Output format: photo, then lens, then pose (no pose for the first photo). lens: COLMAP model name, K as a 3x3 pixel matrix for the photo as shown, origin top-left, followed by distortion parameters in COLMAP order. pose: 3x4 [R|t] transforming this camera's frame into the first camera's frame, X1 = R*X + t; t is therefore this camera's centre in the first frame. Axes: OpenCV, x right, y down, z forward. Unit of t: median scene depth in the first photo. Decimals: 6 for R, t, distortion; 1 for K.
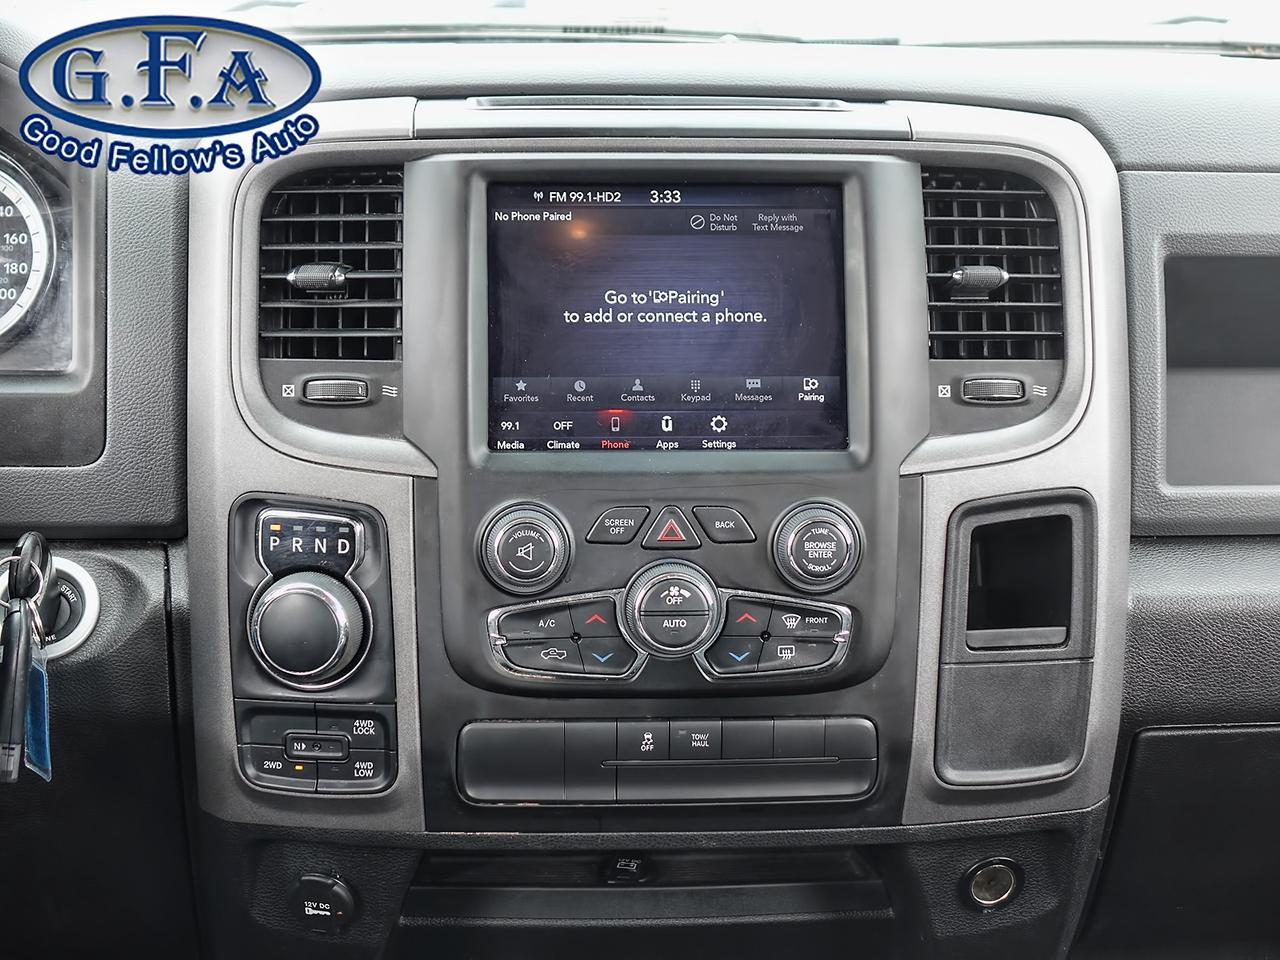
lens RADIAL K [[2197.7, 0, 639.0], [0, 2197.7, 480.4], [0, 0, 1]] dist [-0.015571, 0.000000]
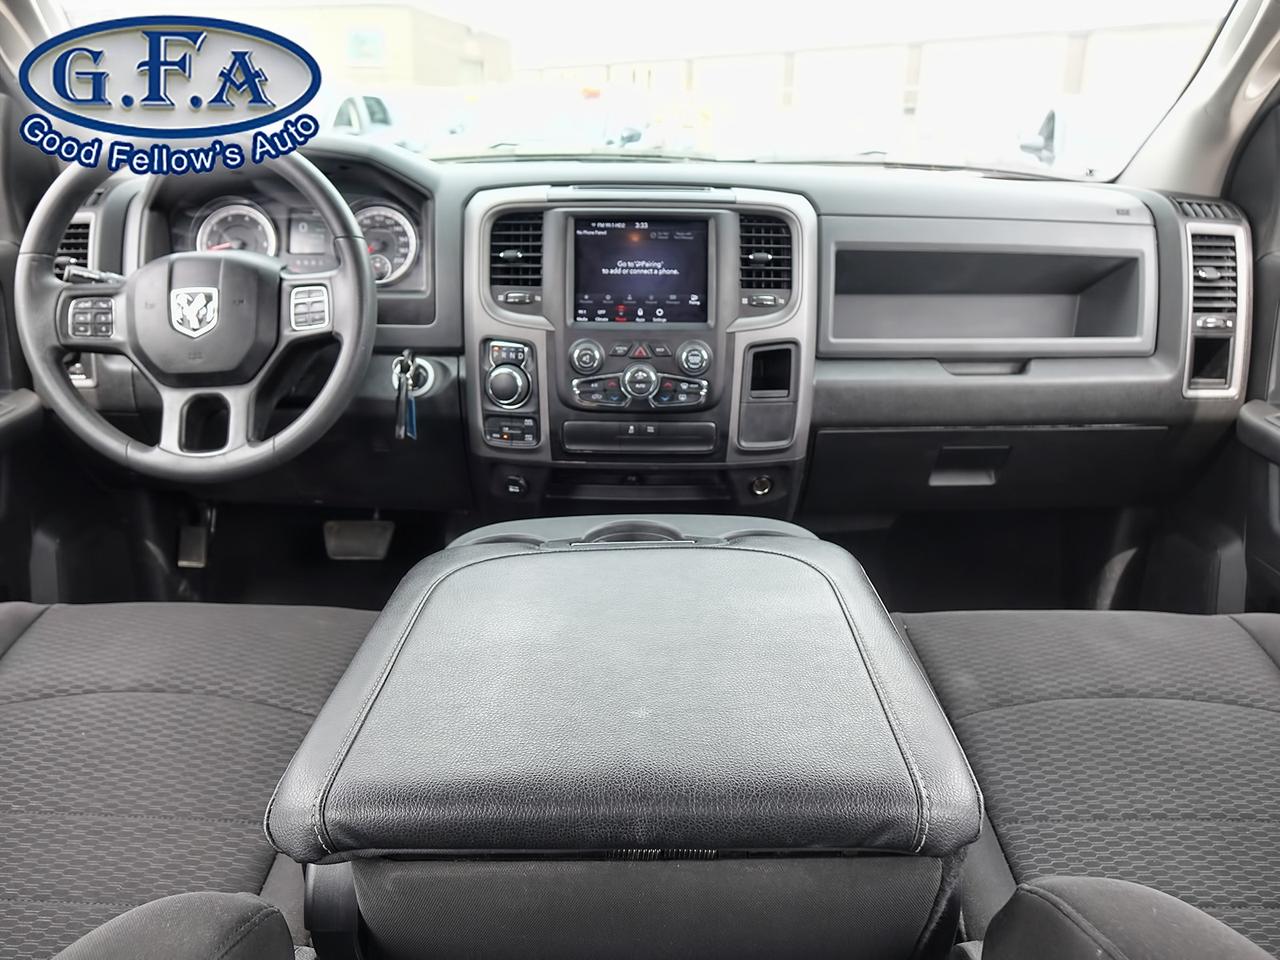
lens RADIAL K [[924.2, 0, 640.6], [0, 924.2, 473.4], [0, 0, 1]] dist [-0.006897, -0.003243]
pose [[0.998539, 0.021157, -0.049724, 0.073358], [-0.014133, 0.990389, 0.137584, 0.014264], [0.052157, -0.136680, 0.989241, -0.146050]]
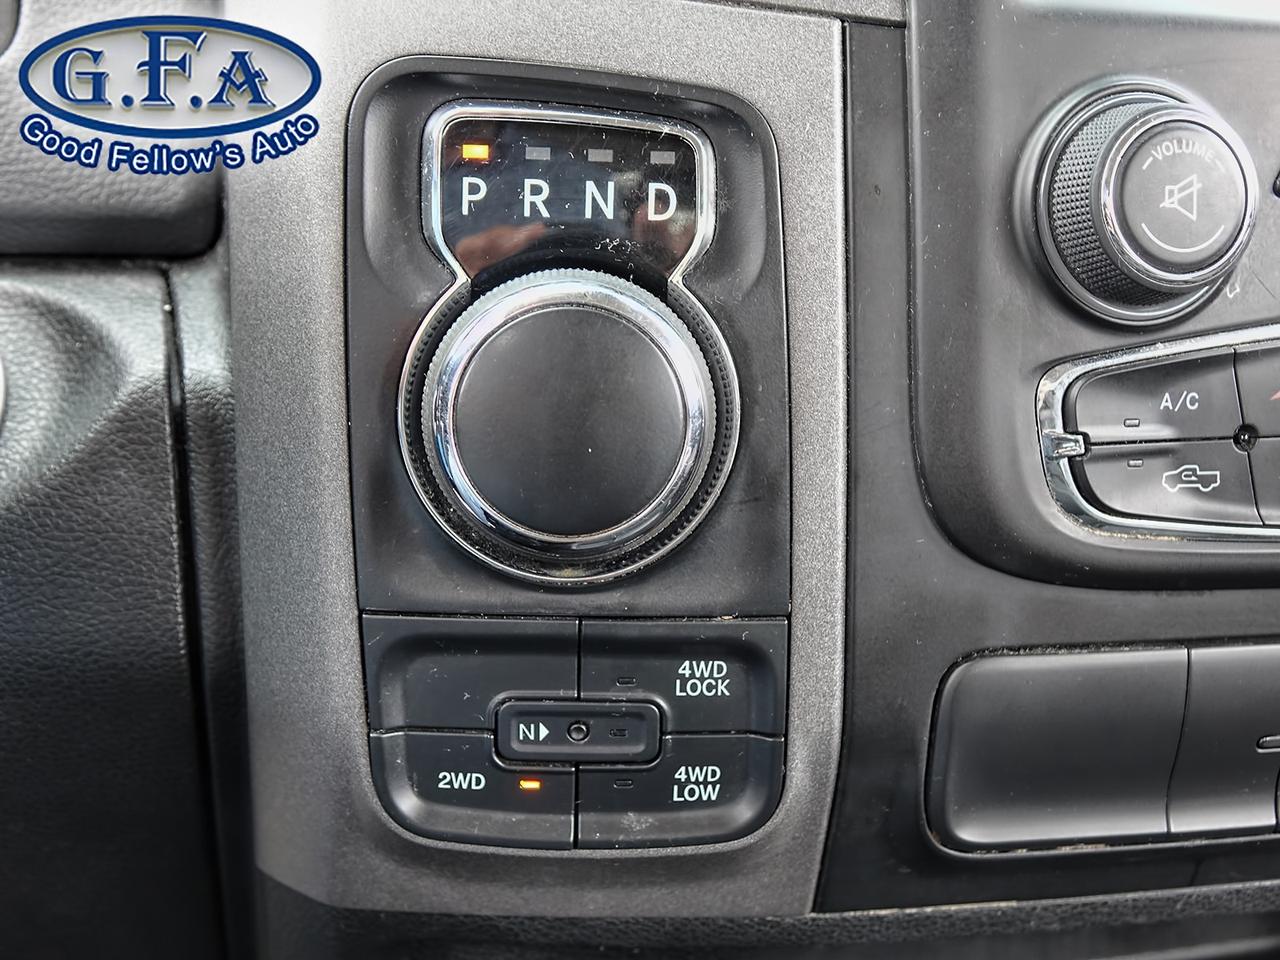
lens RADIAL K [[1306.7, 0, 642.5], [0, 1306.7, 467.5], [0, 0, 1]] dist [-0.002284, 0.000000]
pose [[0.990239, -0.011601, 0.138897, -0.166502], [0.011453, 0.999933, 0.001865, 0.073780], [-0.138909, -0.000256, 0.990305, 0.765694]]
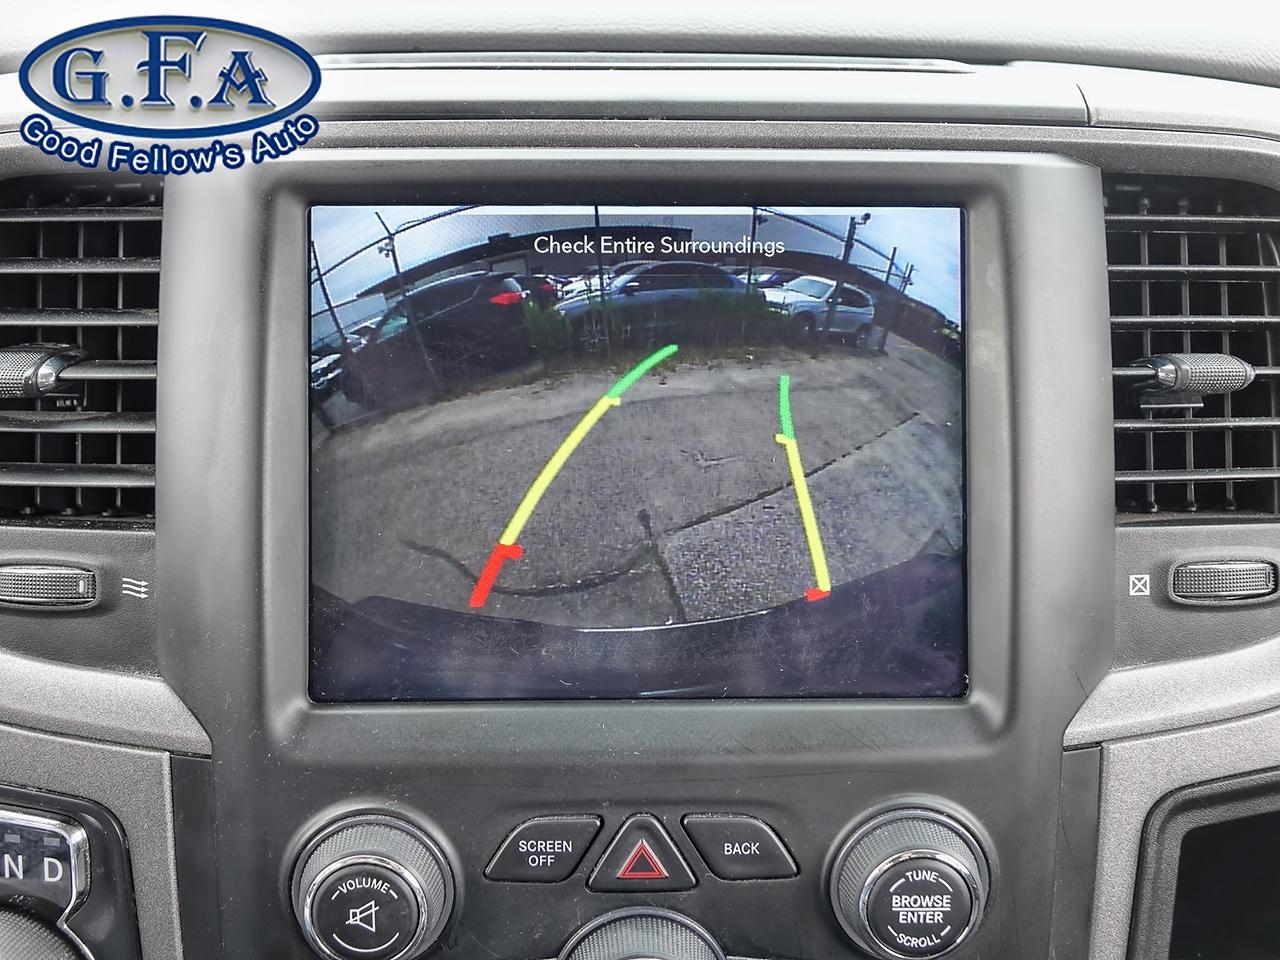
lens RADIAL K [[1332.9, 0, 633.6], [0, 1332.9, 479.5], [0, 0, 1]] dist [-0.017786, 0.000000]
pose [[0.999528, 0.007058, -0.029895, 0.021319], [-0.004316, 0.995857, 0.090832, -0.097826], [0.030412, -0.090660, 0.995417, 0.667988]]
